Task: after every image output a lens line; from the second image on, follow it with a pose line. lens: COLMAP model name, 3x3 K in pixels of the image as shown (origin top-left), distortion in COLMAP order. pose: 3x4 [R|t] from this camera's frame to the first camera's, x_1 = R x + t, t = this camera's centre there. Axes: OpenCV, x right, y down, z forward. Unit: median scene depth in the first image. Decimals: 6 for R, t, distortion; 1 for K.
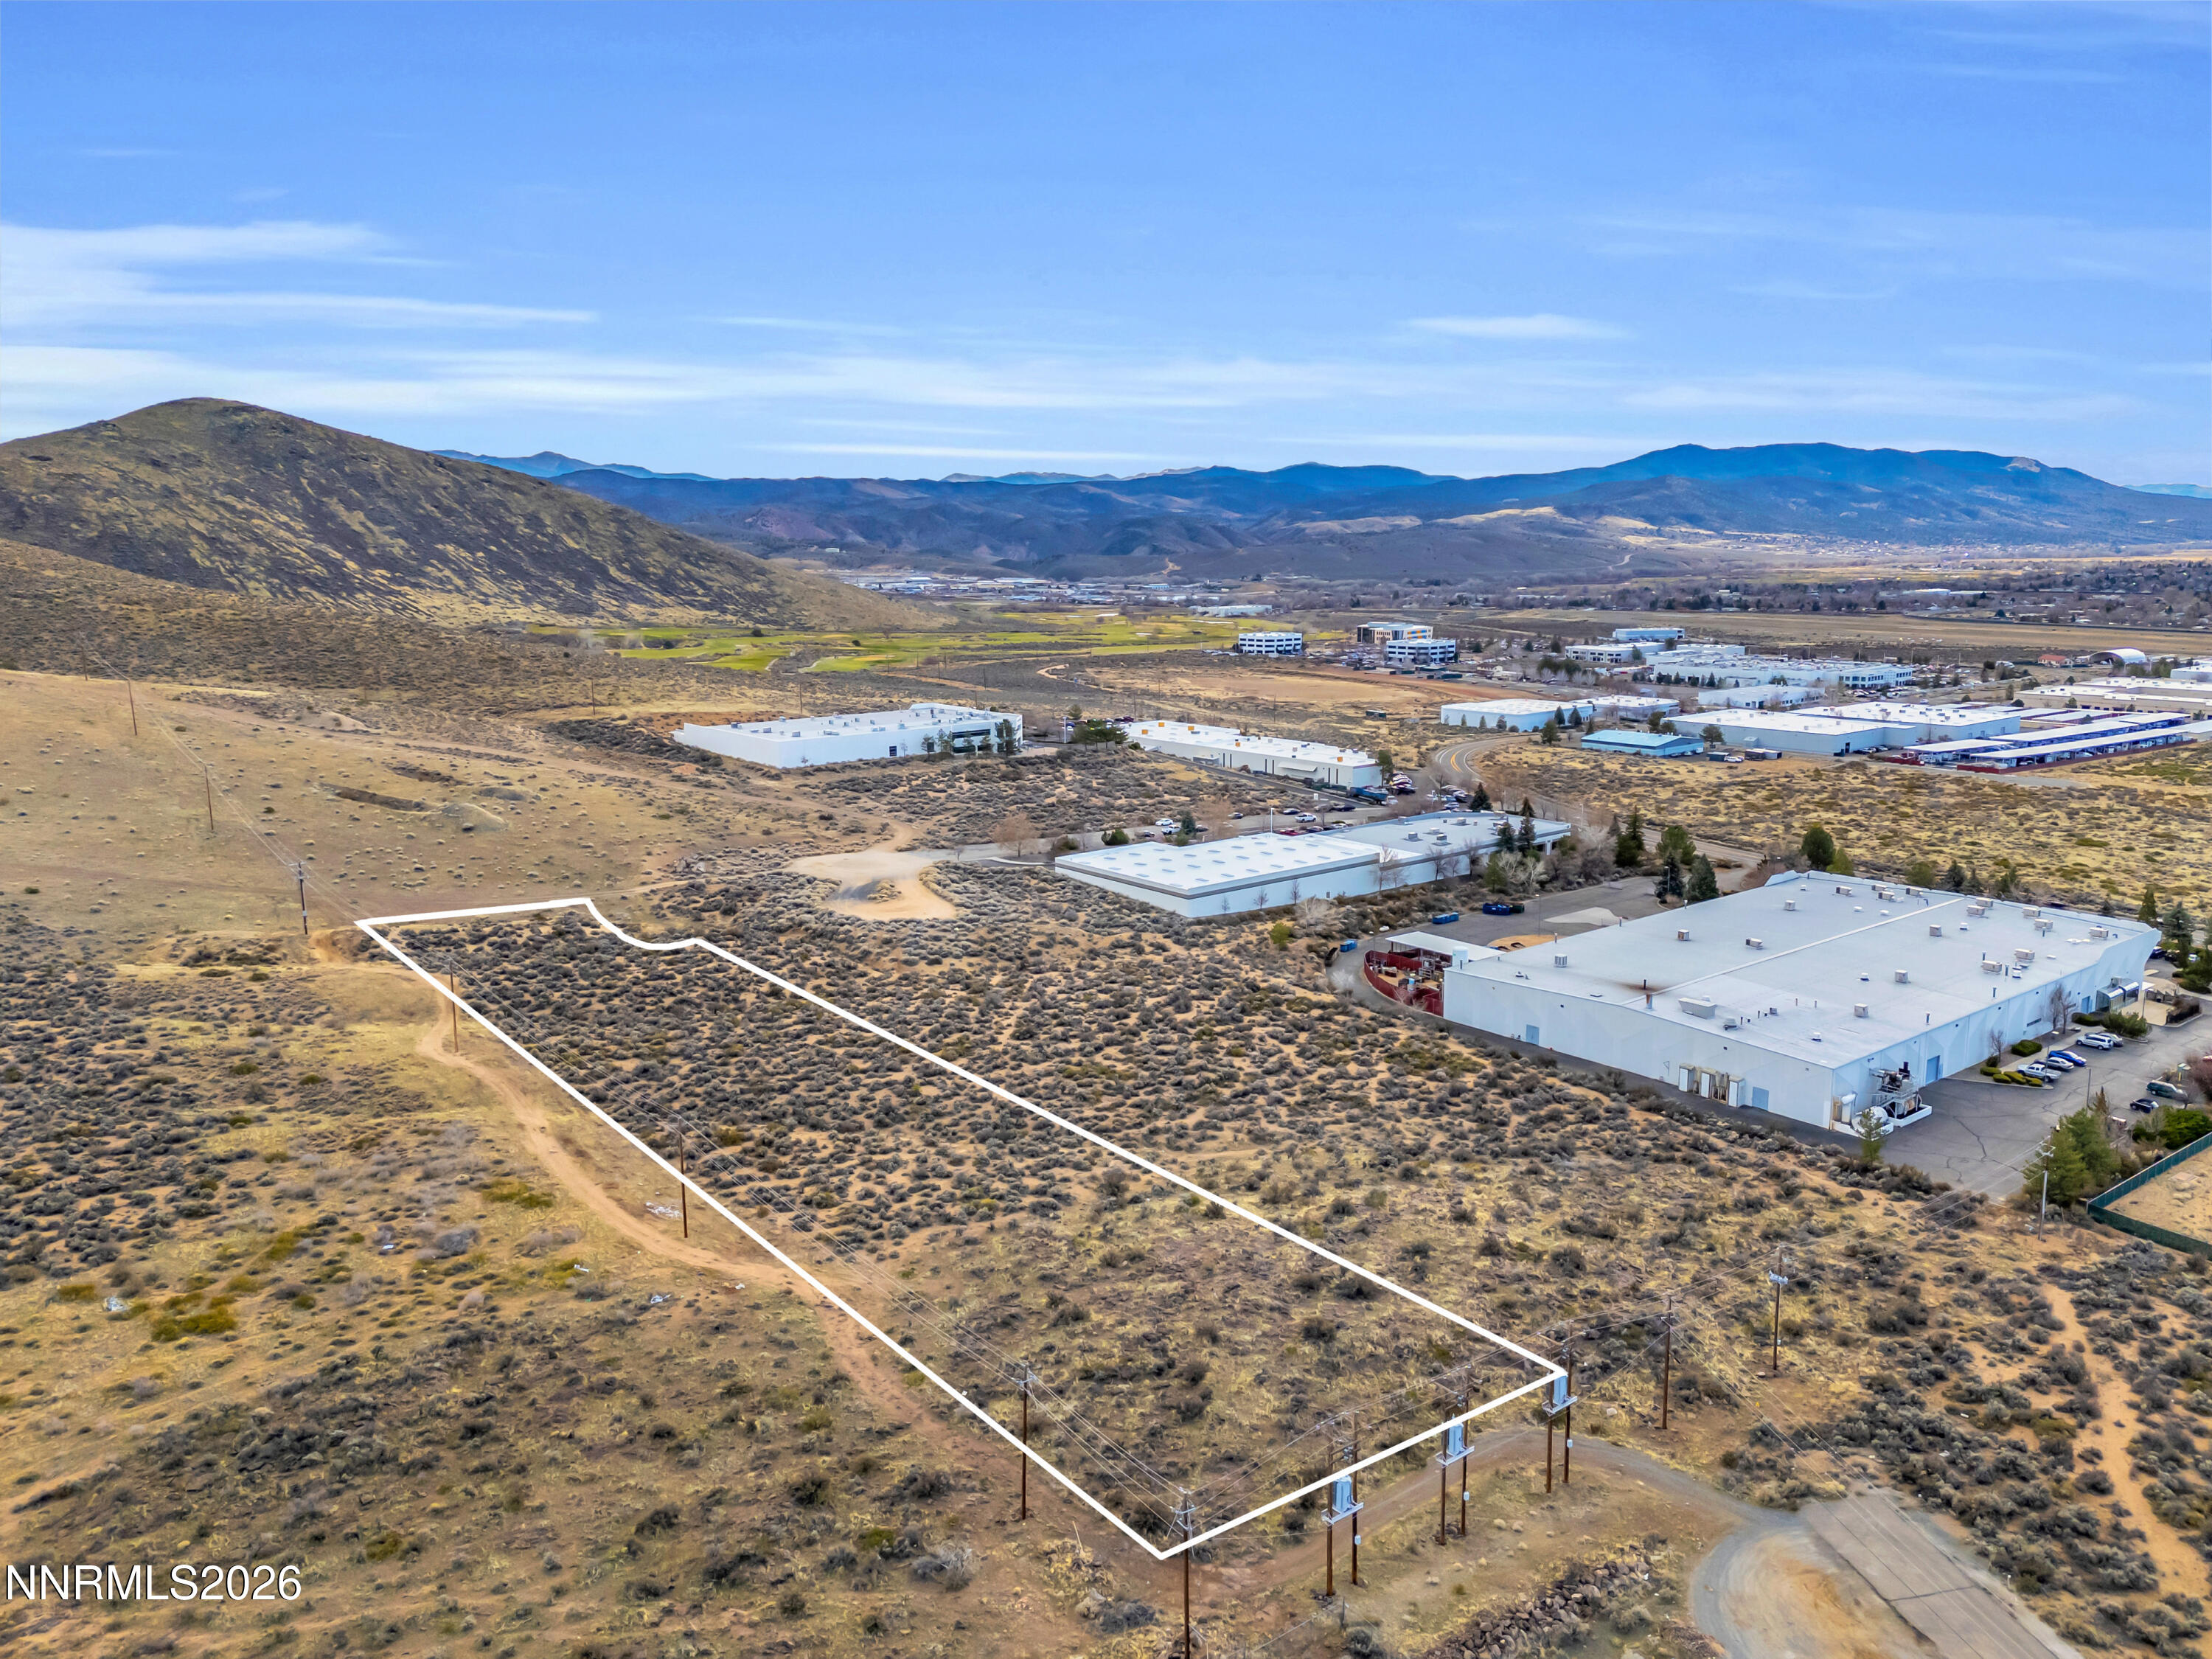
lens RADIAL K [[1636.4, 0, 1106.0], [0, 1636.4, 829.5], [0, 0, 1]] dist [0.071299, -0.068795]
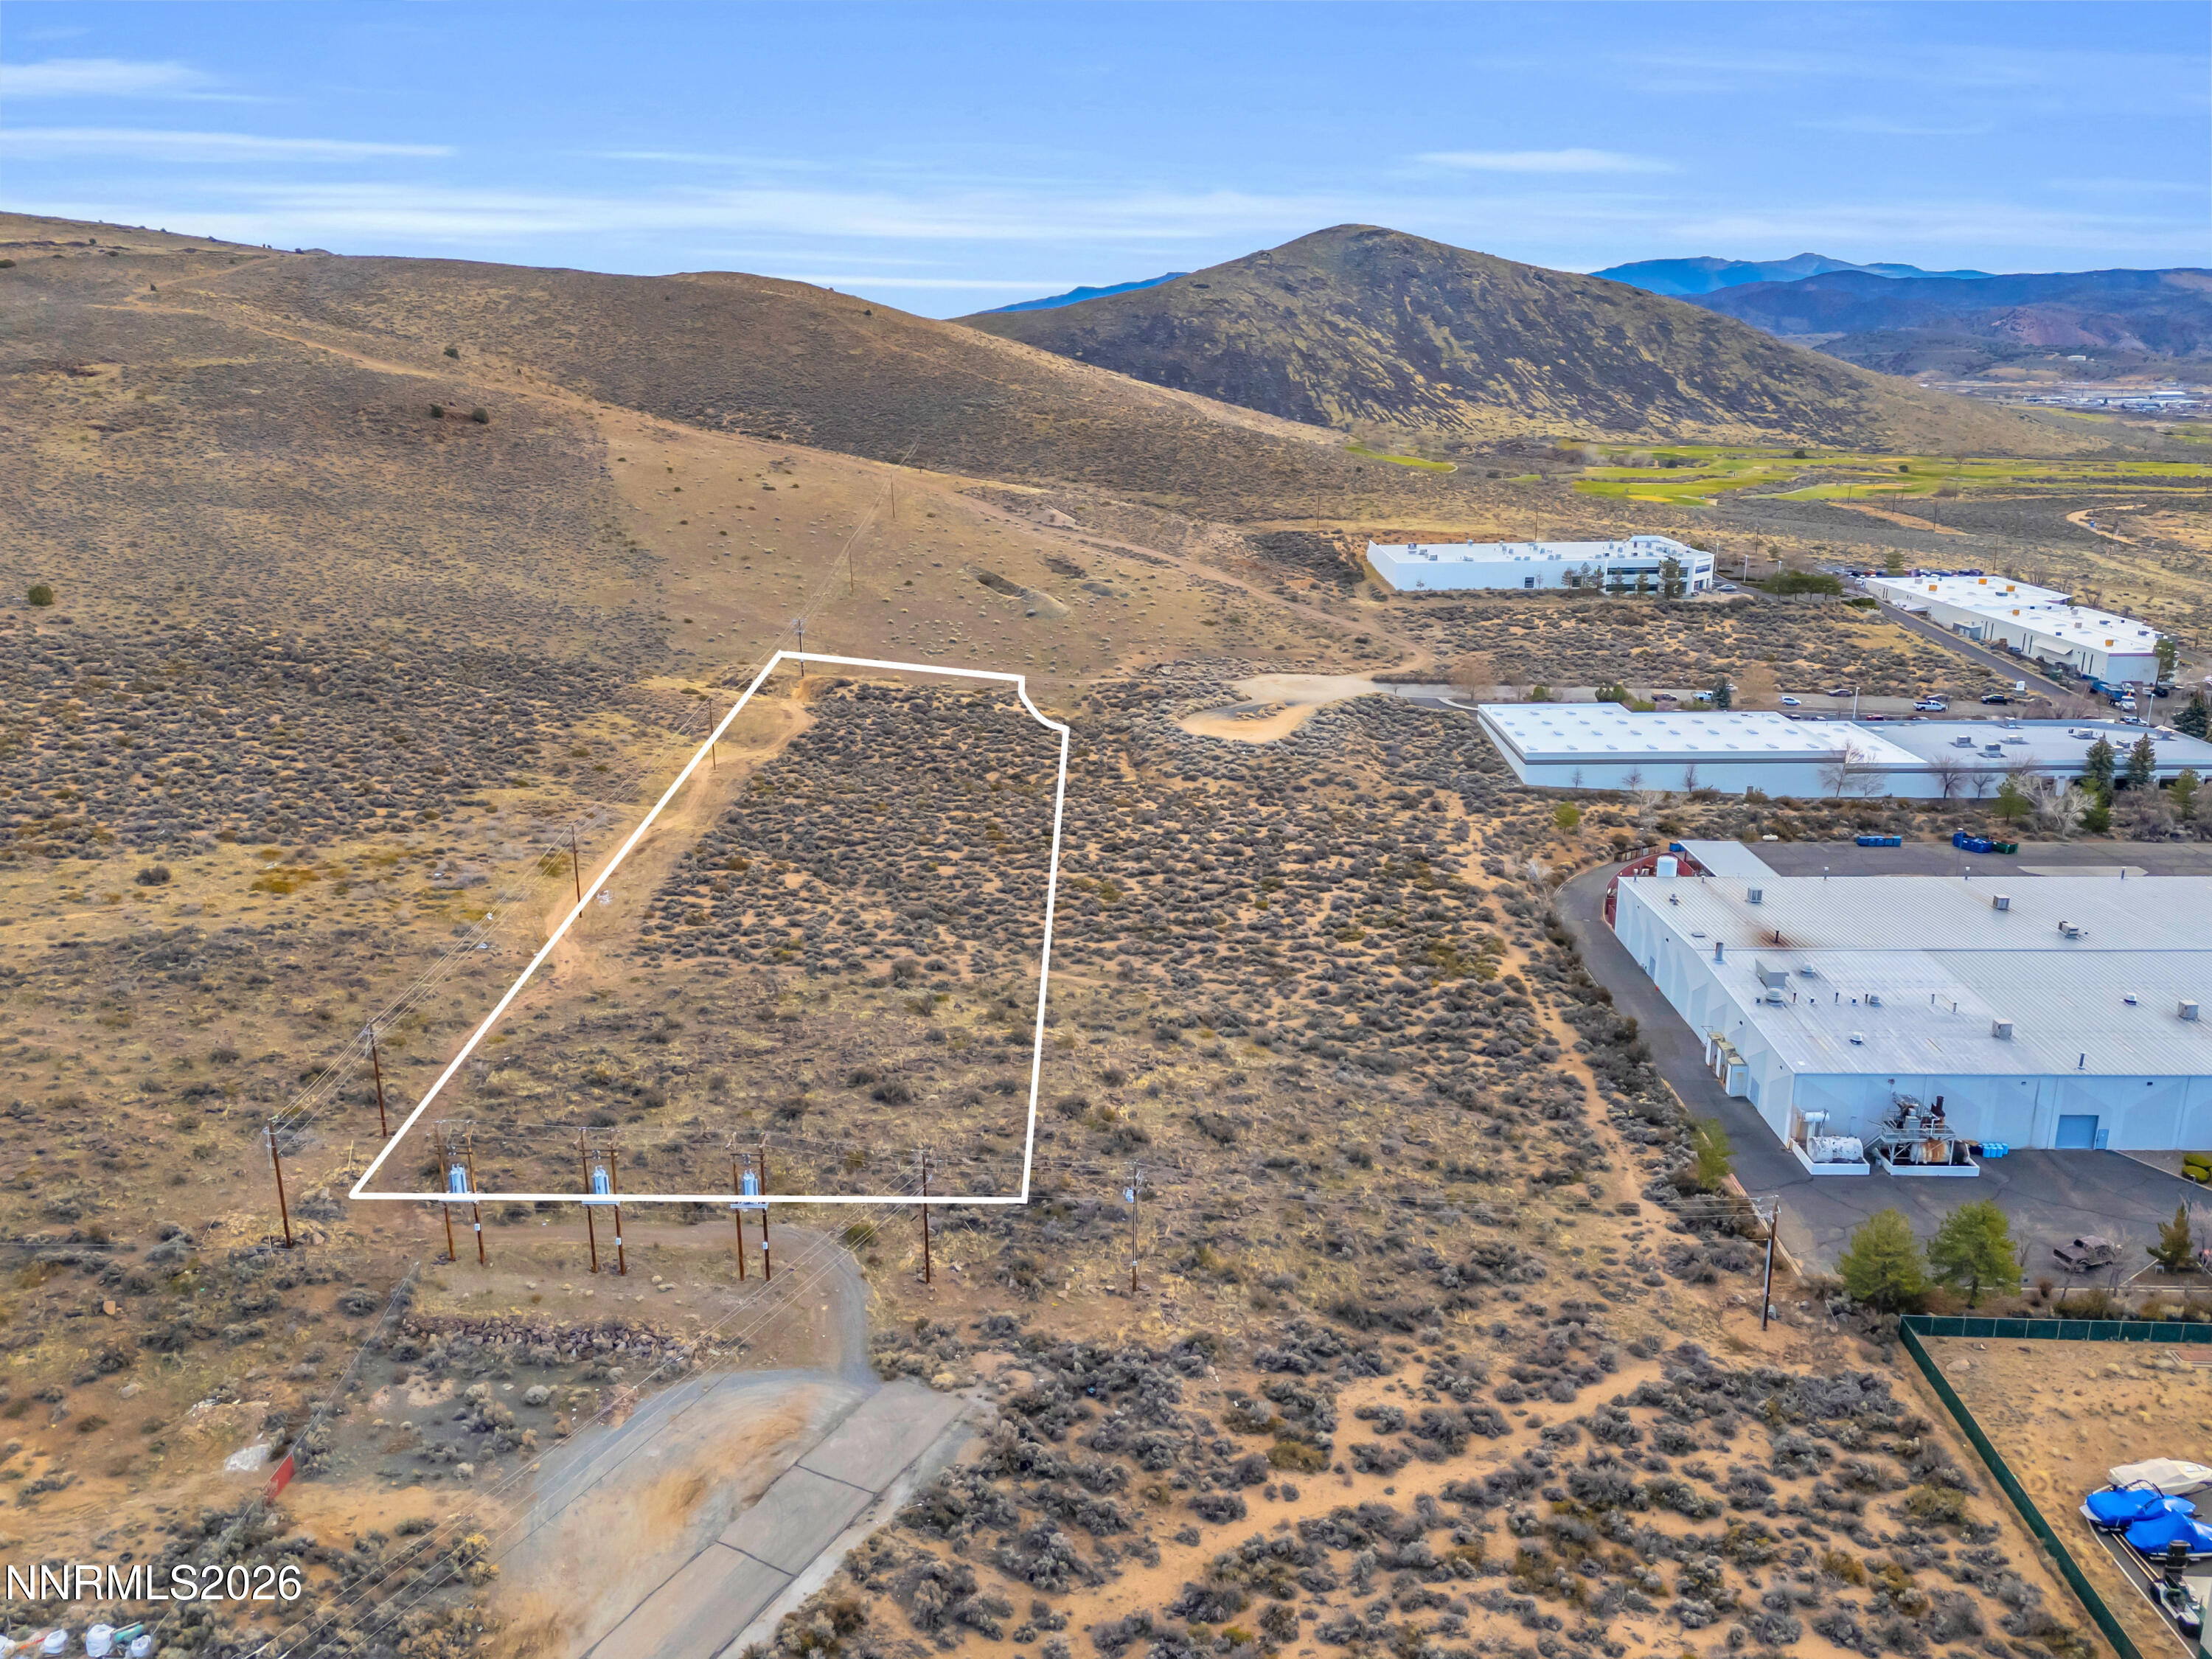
lens RADIAL K [[1636.4, 0, 1106.0], [0, 1636.4, 829.5], [0, 0, 1]] dist [0.071299, -0.068795]
pose [[0.759612, 0.180647, -0.624785, 0.561683], [-0.112033, 0.982636, 0.147905, -0.038290], [0.640655, -0.042354, 0.766660, 0.180622]]
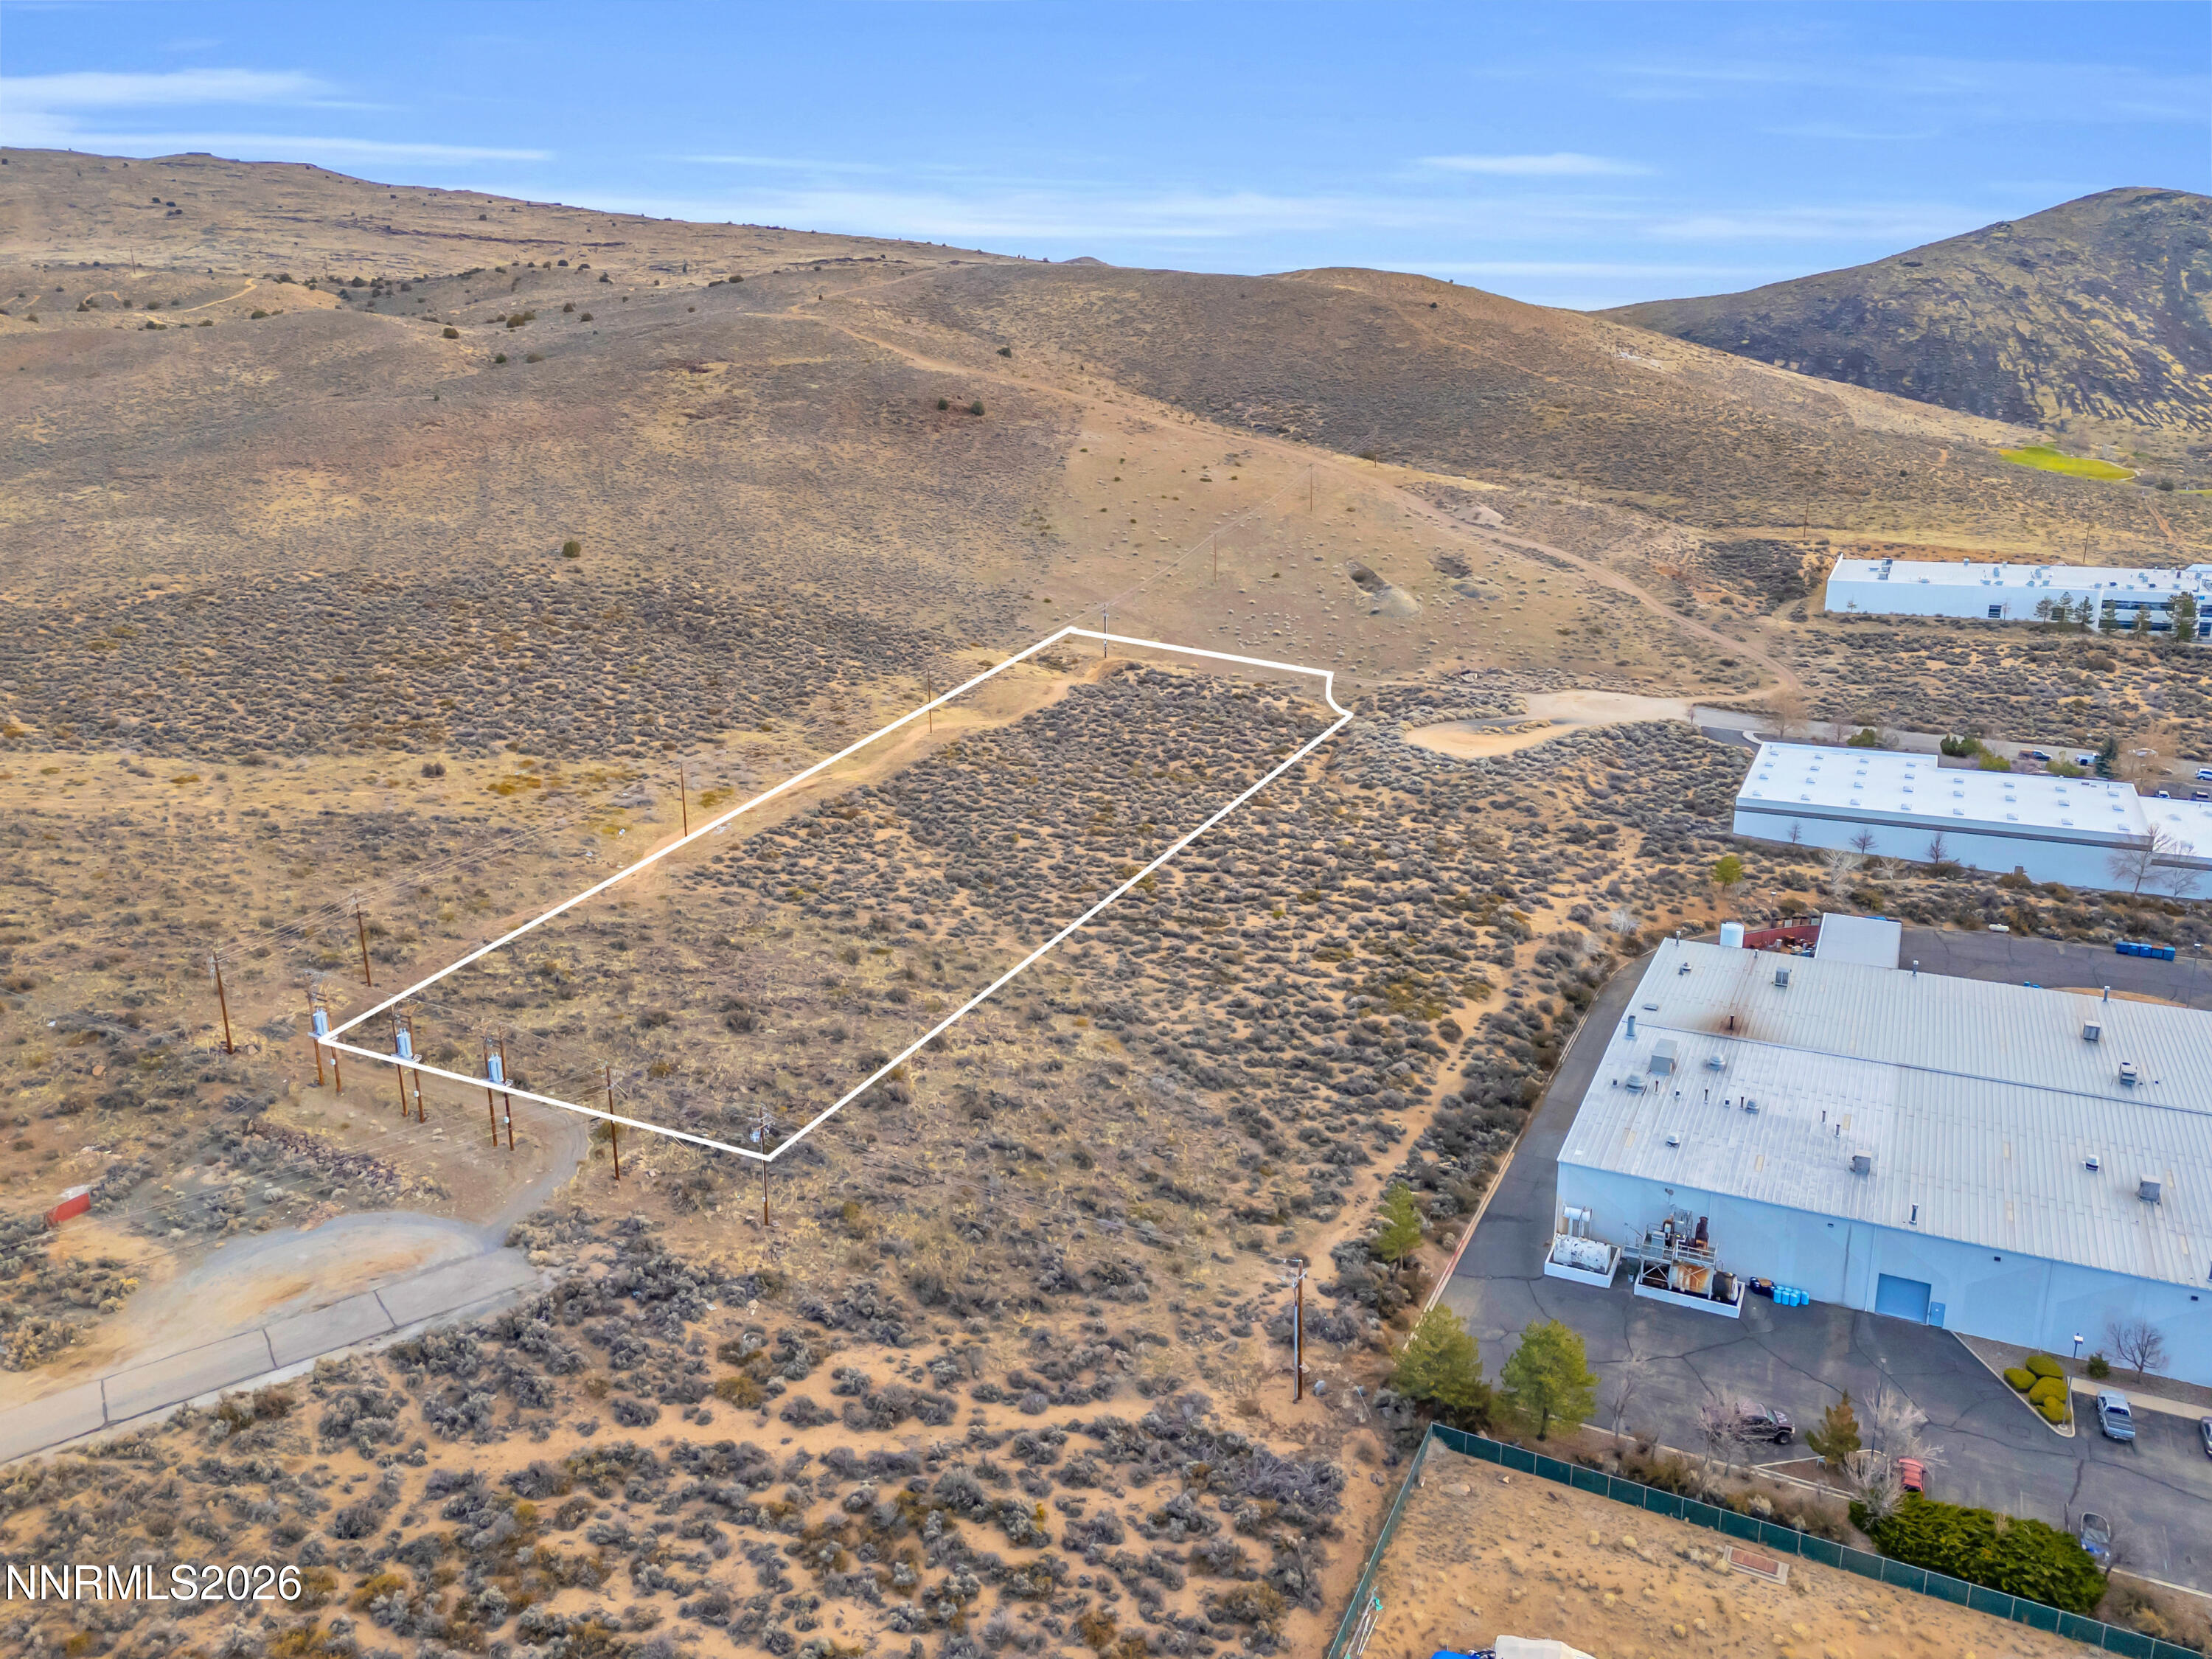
lens RADIAL K [[1636.4, 0, 1106.0], [0, 1636.4, 829.5], [0, 0, 1]] dist [0.071299, -0.068795]
pose [[0.415979, 0.254438, -0.873054, 0.791419], [-0.153003, 0.965956, 0.208613, -0.088042], [0.896410, 0.046801, 0.440747, 0.448845]]
